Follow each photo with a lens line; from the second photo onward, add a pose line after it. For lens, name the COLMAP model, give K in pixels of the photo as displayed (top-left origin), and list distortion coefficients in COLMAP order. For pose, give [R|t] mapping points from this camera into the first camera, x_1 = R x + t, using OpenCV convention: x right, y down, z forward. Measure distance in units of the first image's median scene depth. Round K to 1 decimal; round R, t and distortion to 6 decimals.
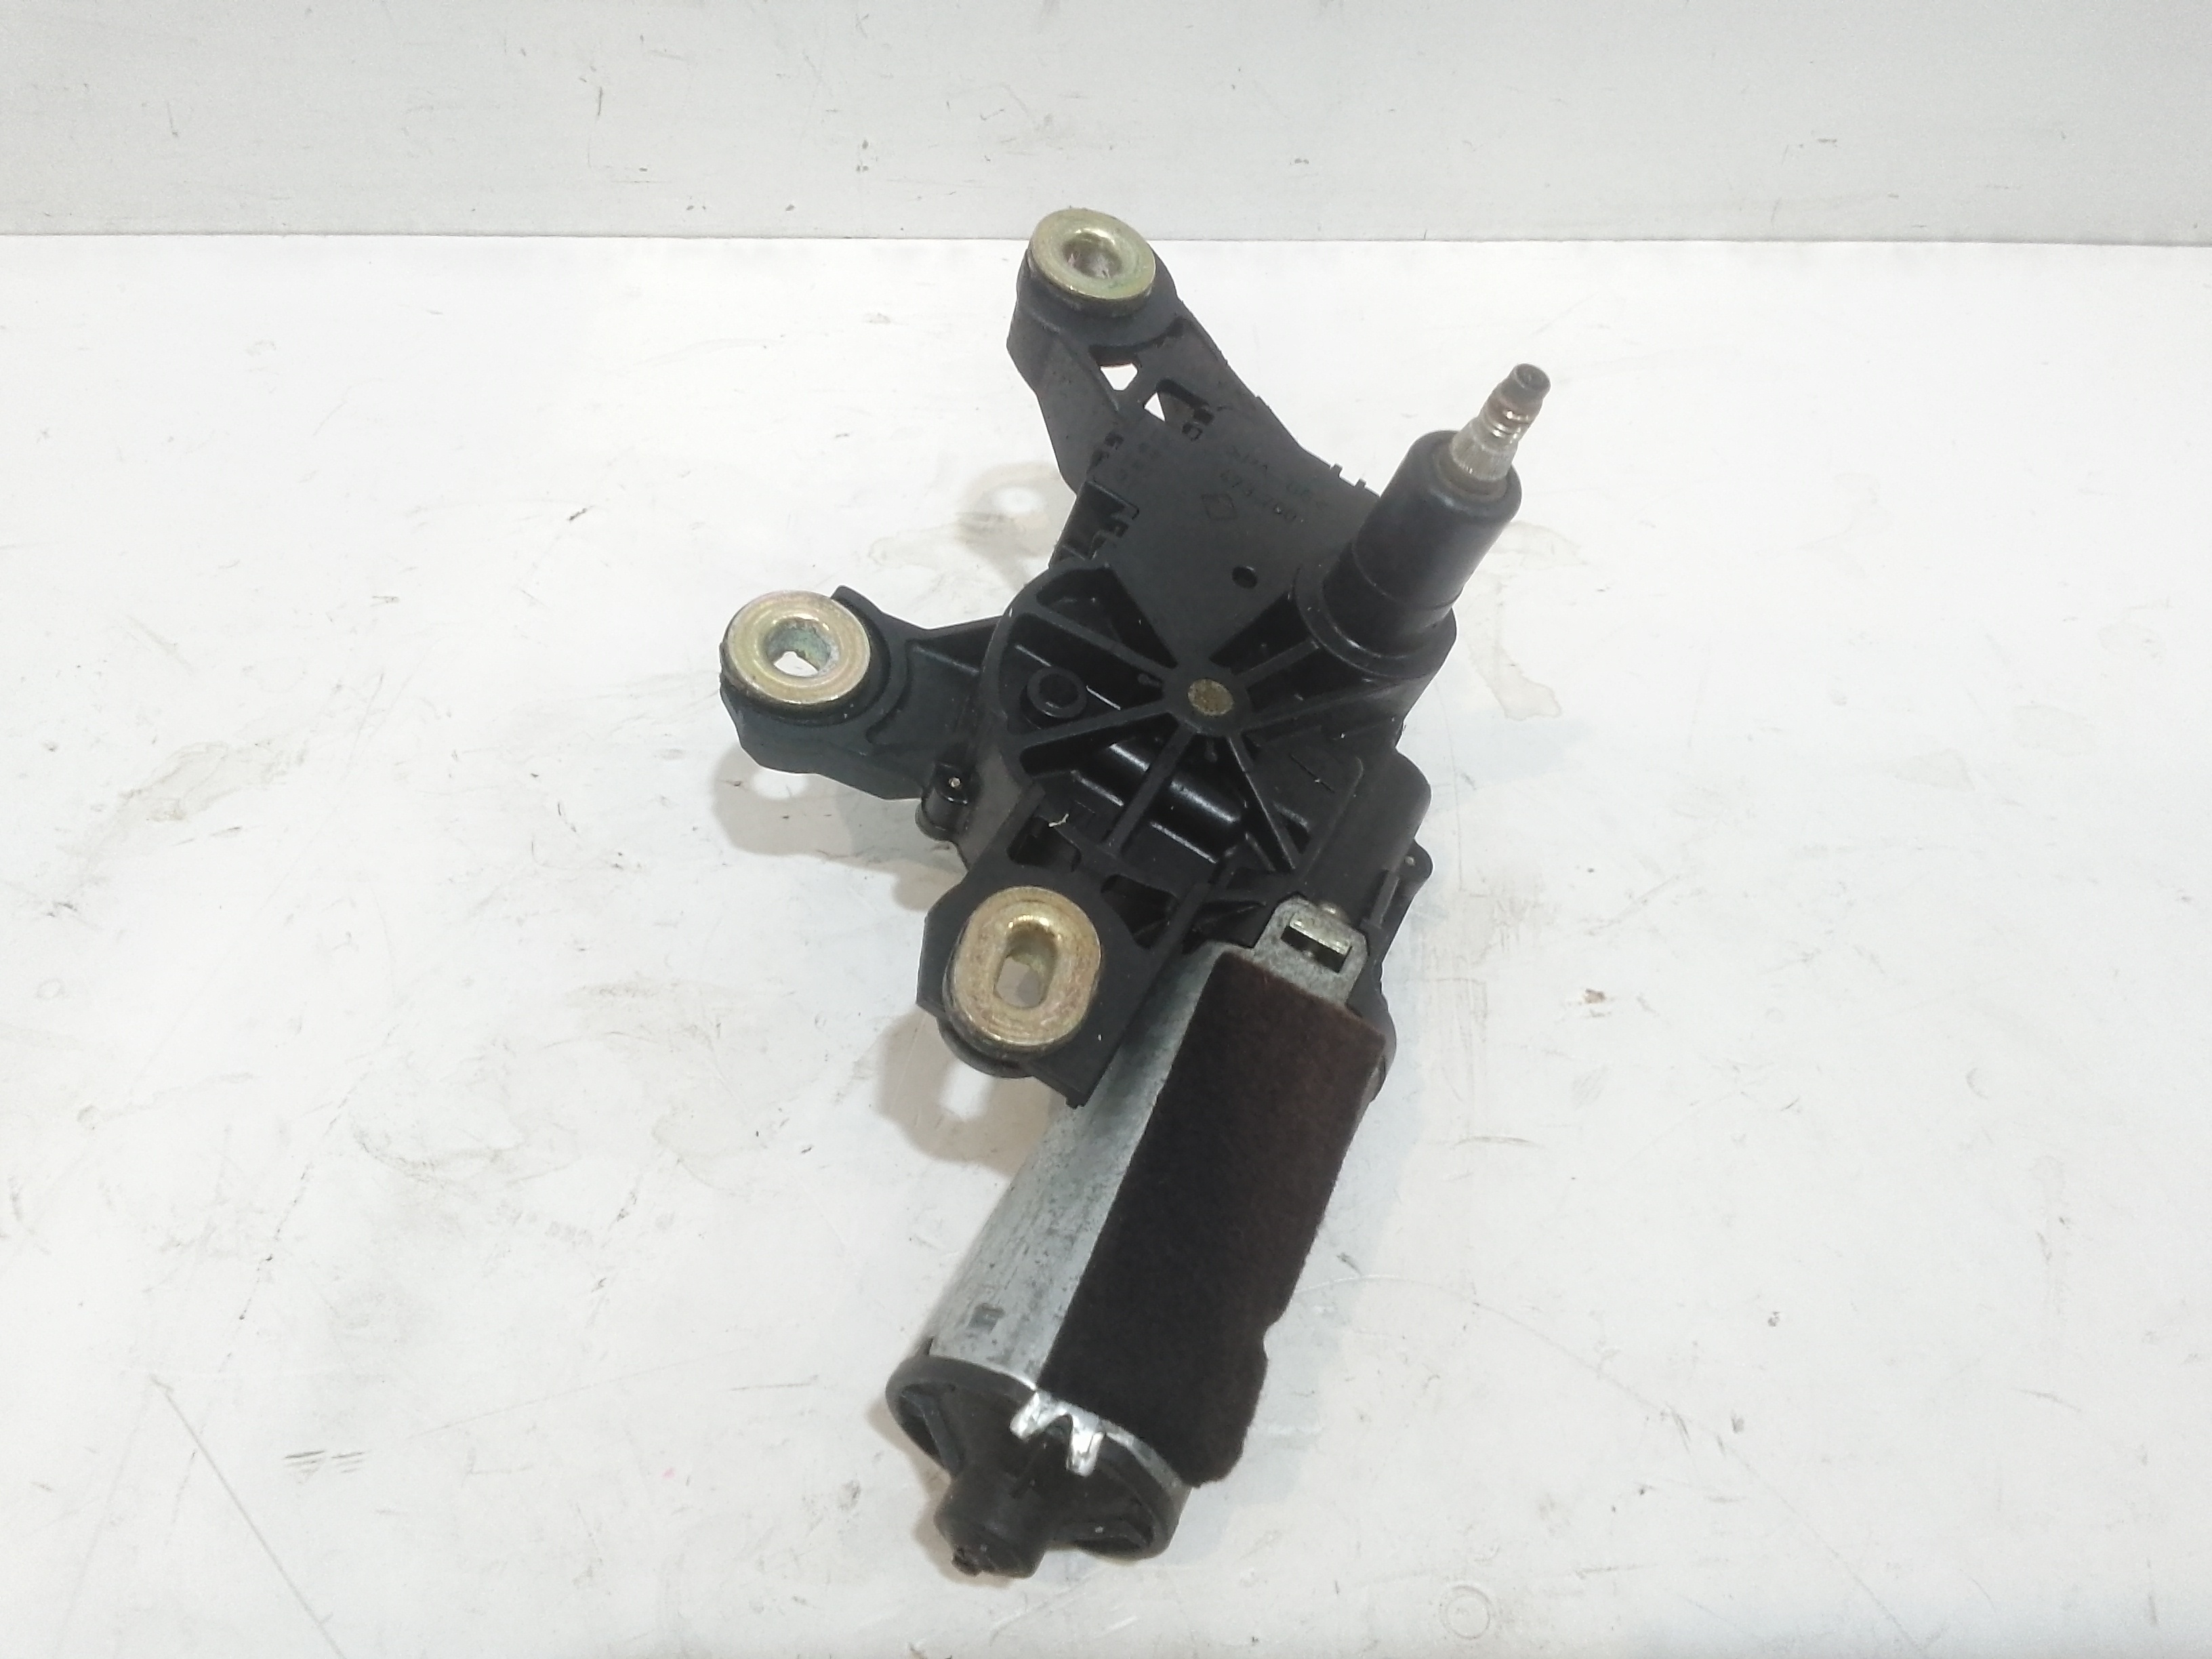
lens RADIAL K [[1697.5, 0, 1125.8], [0, 1697.5, 827.0], [0, 0, 1]] dist [0.052791, -0.098721]
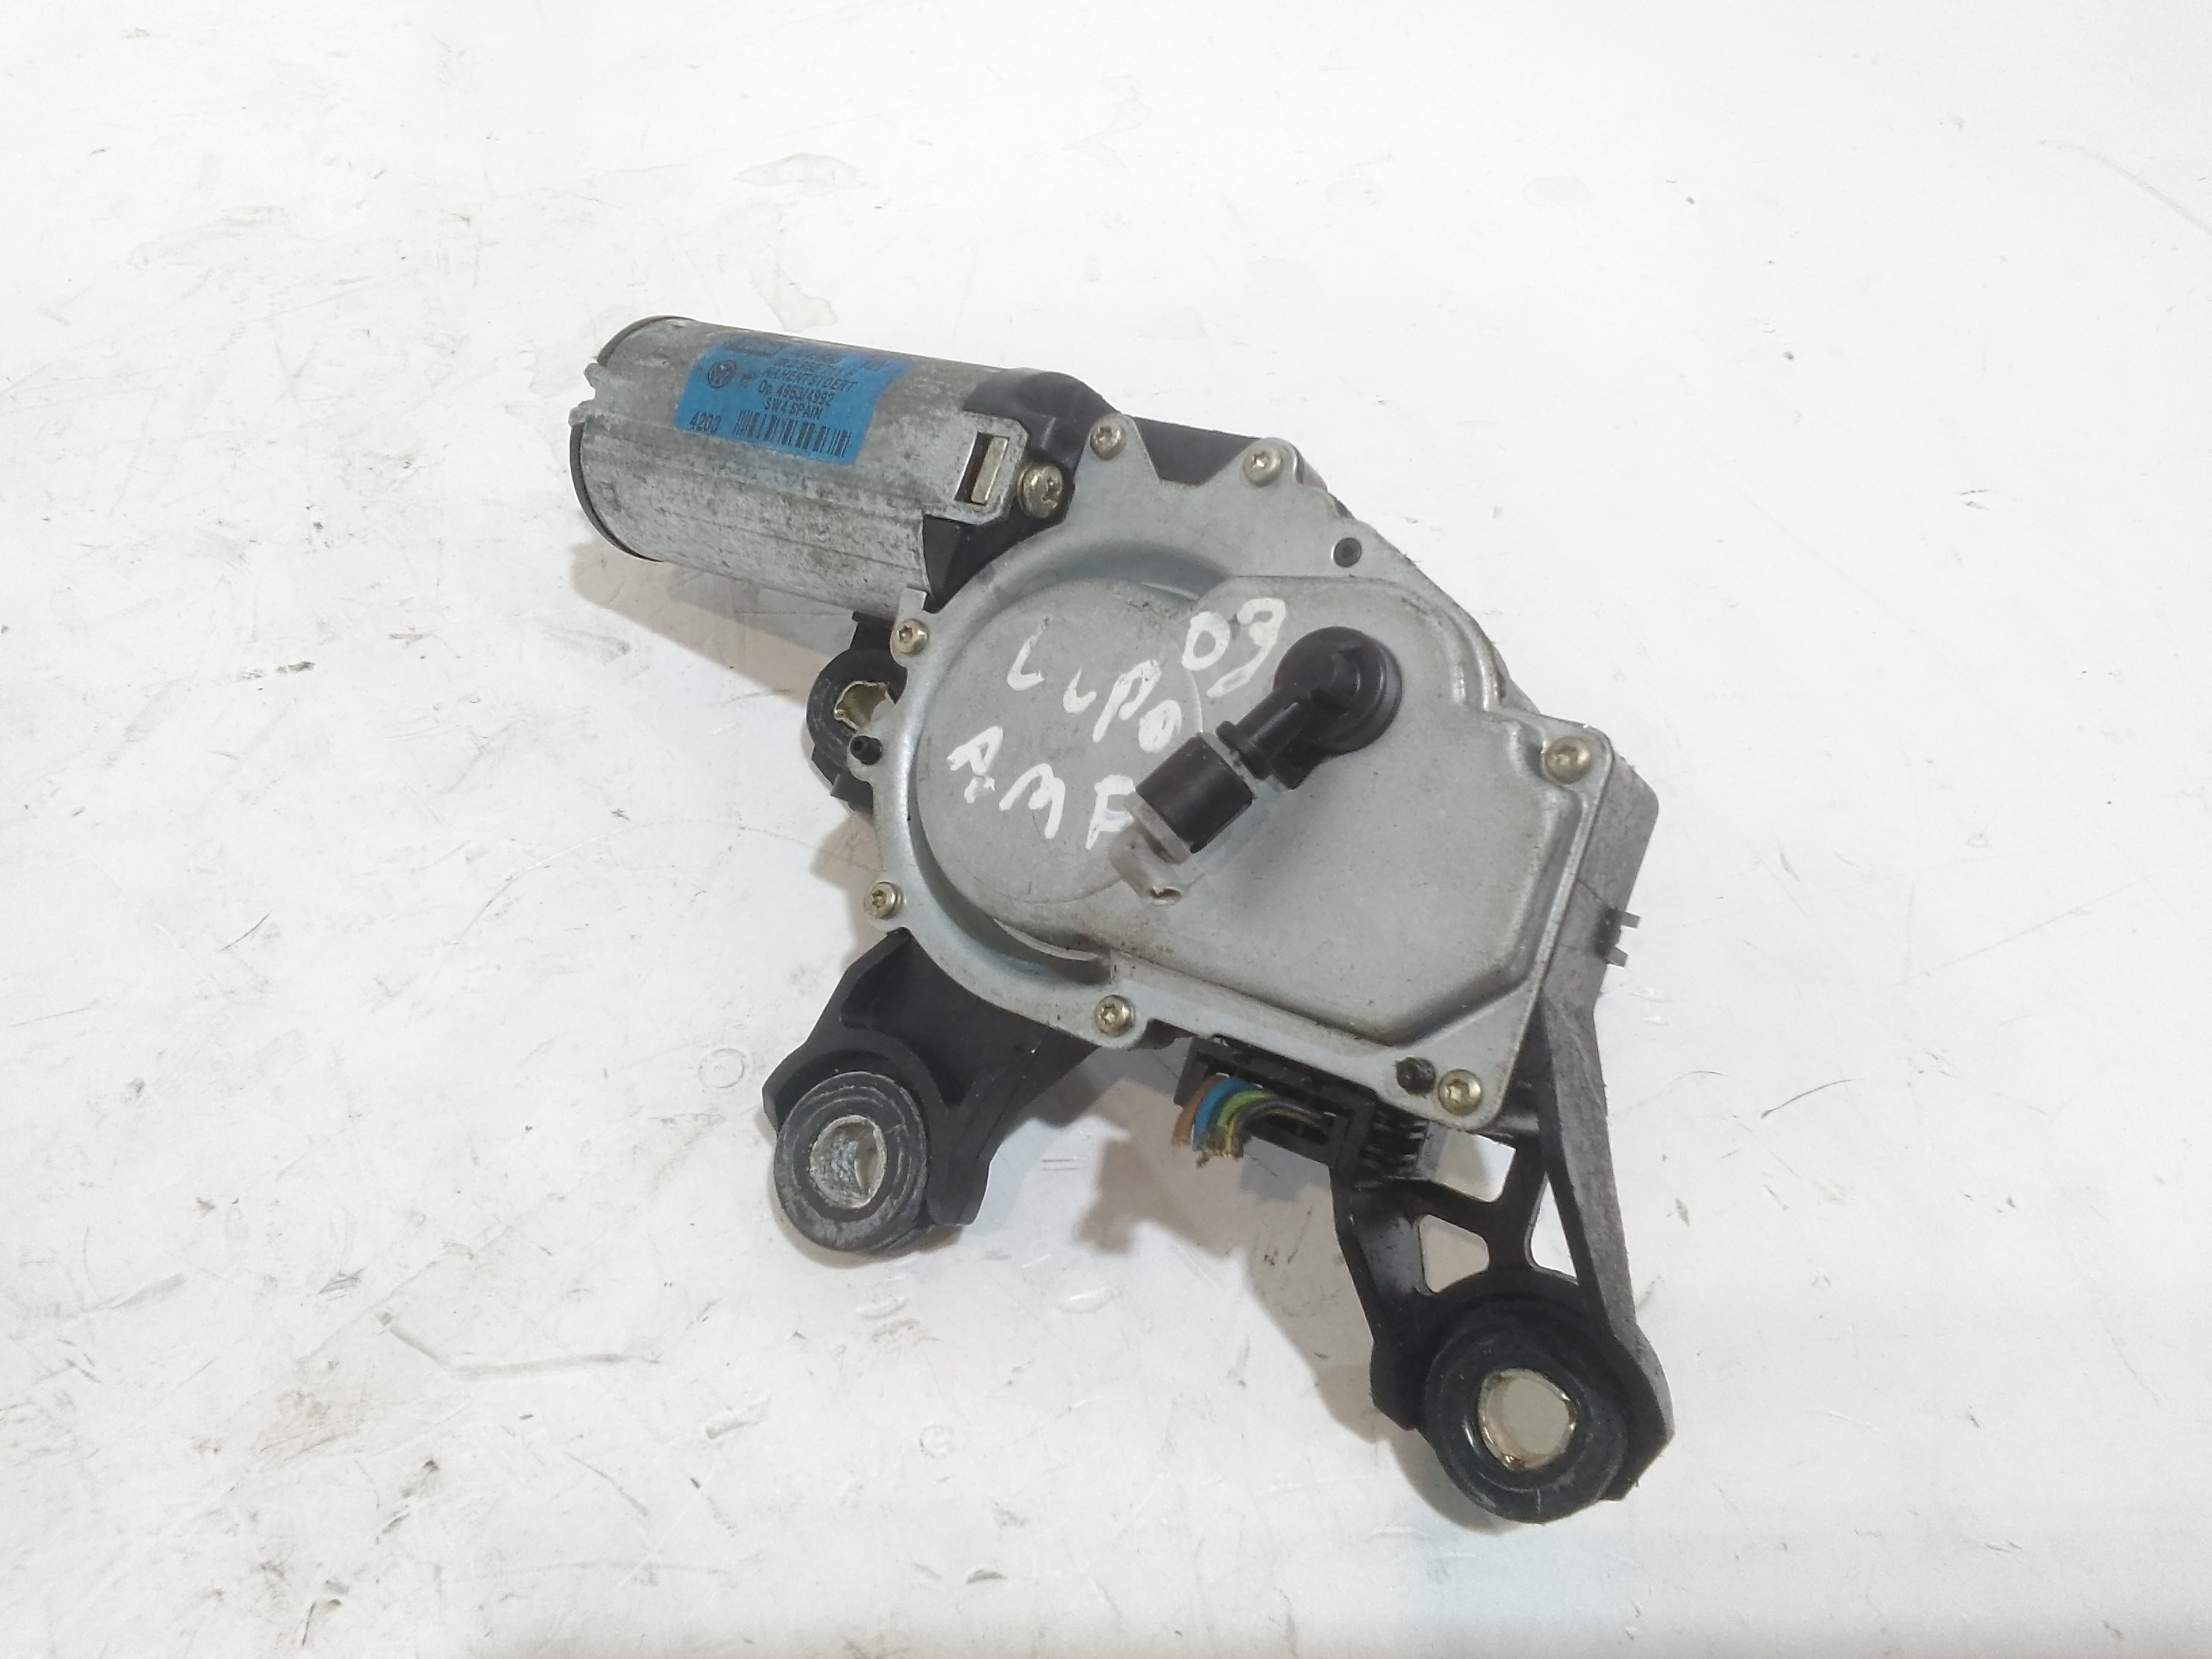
lens RADIAL K [[1697.5, 0, 1125.8], [0, 1697.5, 827.0], [0, 0, 1]] dist [0.052791, -0.098721]
pose [[0.970281, -0.176880, 0.165132, 0.206057], [0.158053, 0.979986, 0.121022, 0.144110], [-0.183234, -0.091326, 0.978818, -0.092434]]
